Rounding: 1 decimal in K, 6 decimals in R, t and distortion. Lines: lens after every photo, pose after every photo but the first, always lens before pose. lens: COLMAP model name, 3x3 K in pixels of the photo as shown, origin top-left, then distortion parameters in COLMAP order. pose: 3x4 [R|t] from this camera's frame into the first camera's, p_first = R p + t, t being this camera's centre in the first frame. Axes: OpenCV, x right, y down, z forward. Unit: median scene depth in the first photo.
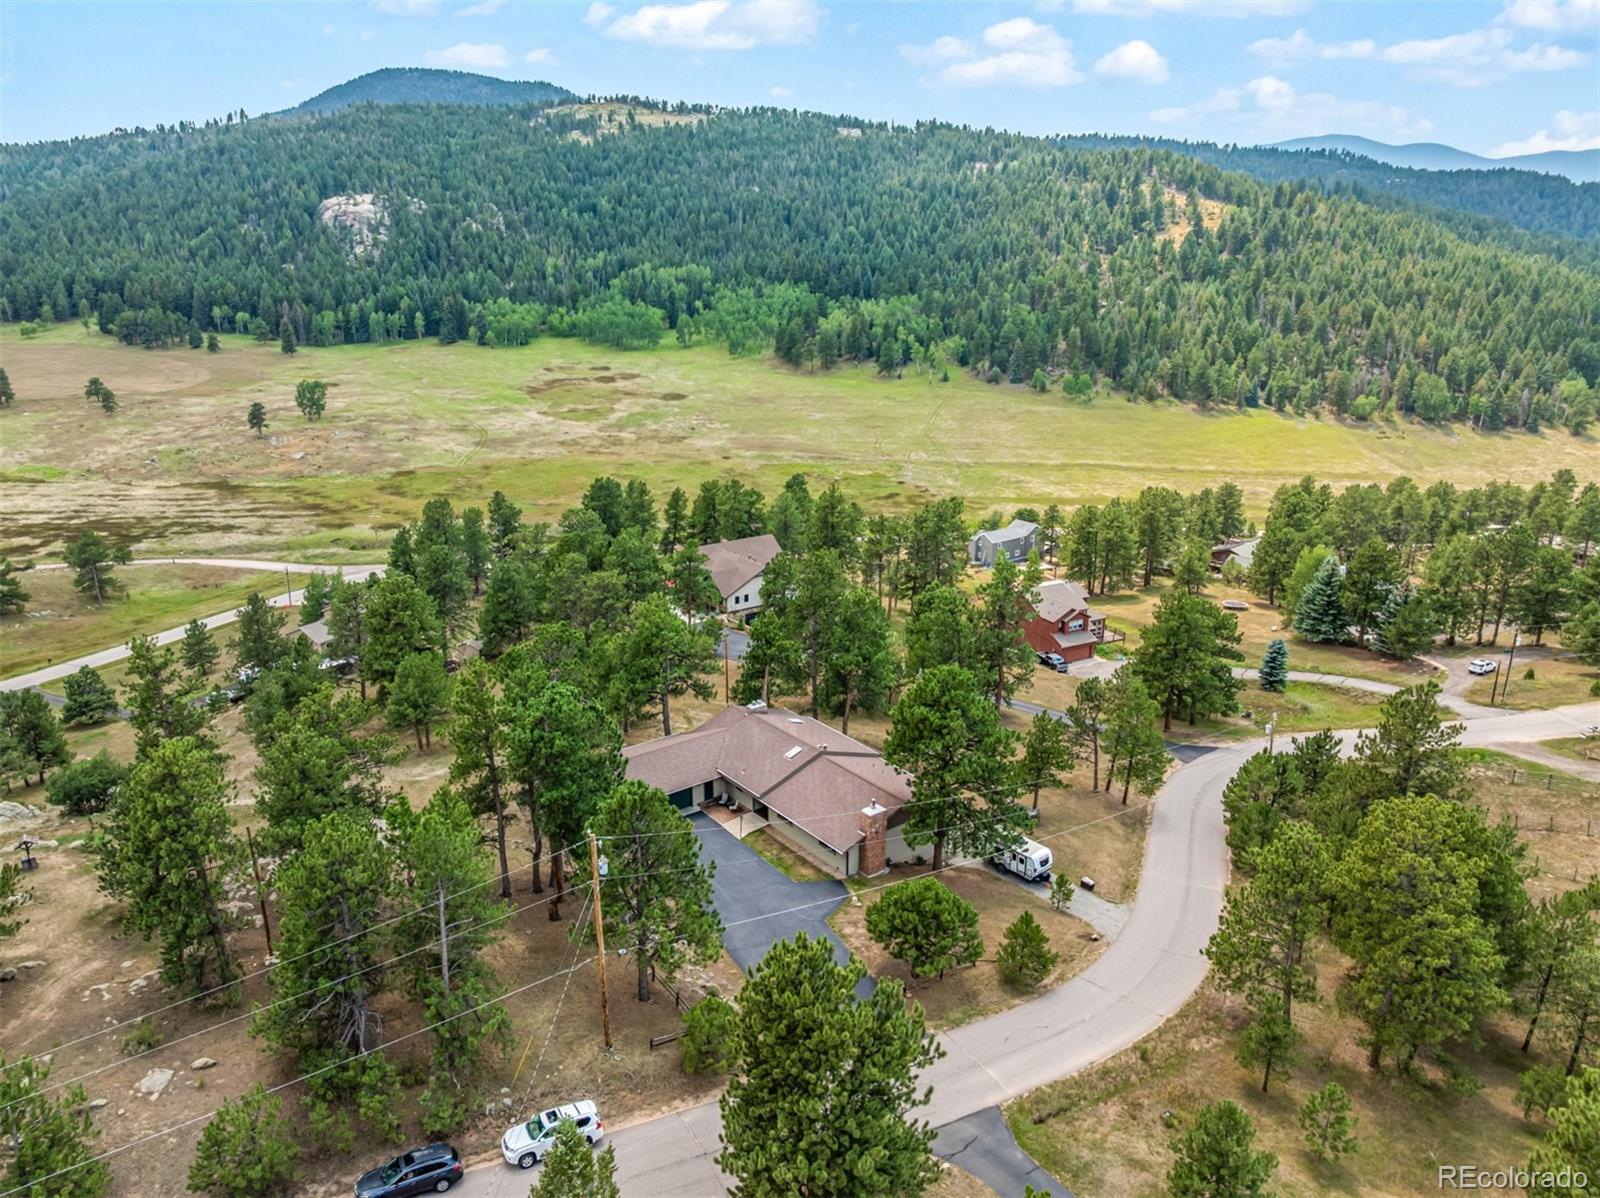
lens RADIAL K [[1131.9, 0, 800.0], [0, 1131.9, 599.0], [0, 0, 1]] dist [-0.039012, 0.001009]
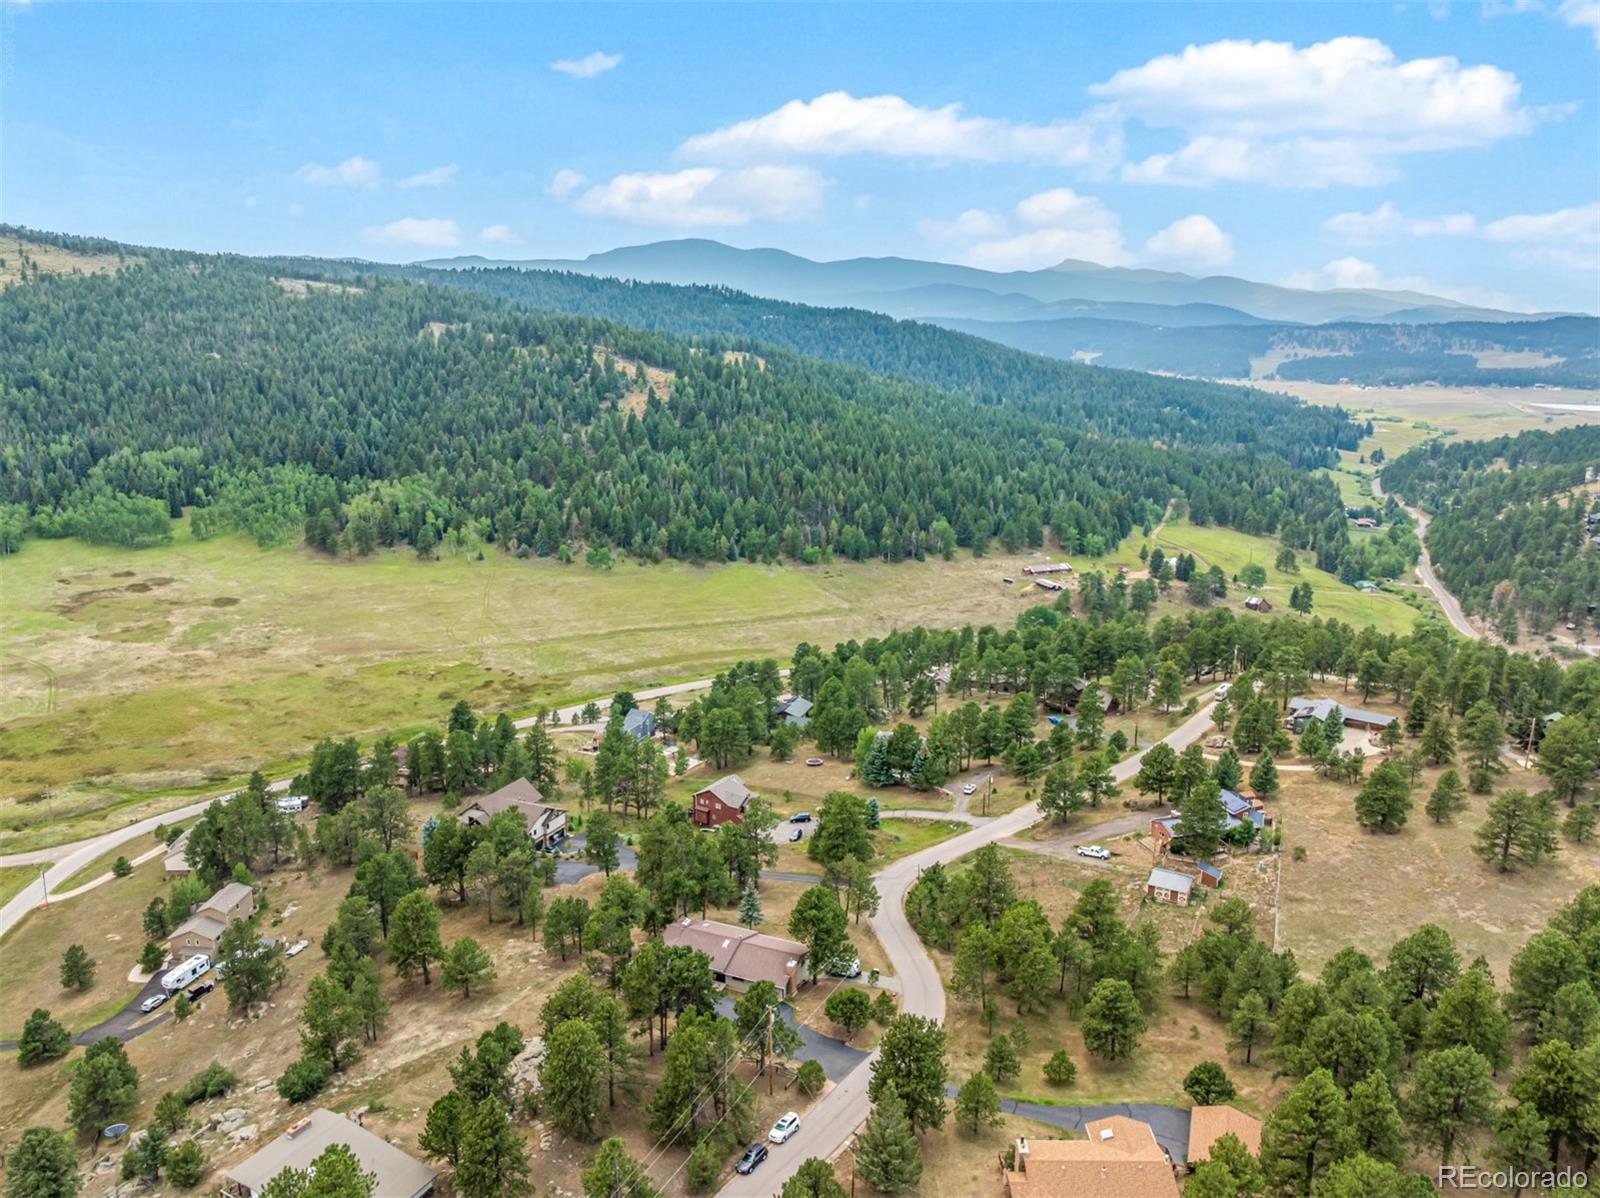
lens RADIAL K [[1131.9, 0, 800.0], [0, 1131.9, 599.0], [0, 0, 1]] dist [-0.039012, 0.001009]
pose [[0.870801, -0.113052, 0.478461, -0.142523], [0.146495, 0.988660, -0.033018, -0.069015], [-0.469303, 0.098844, 0.877488, -0.152548]]
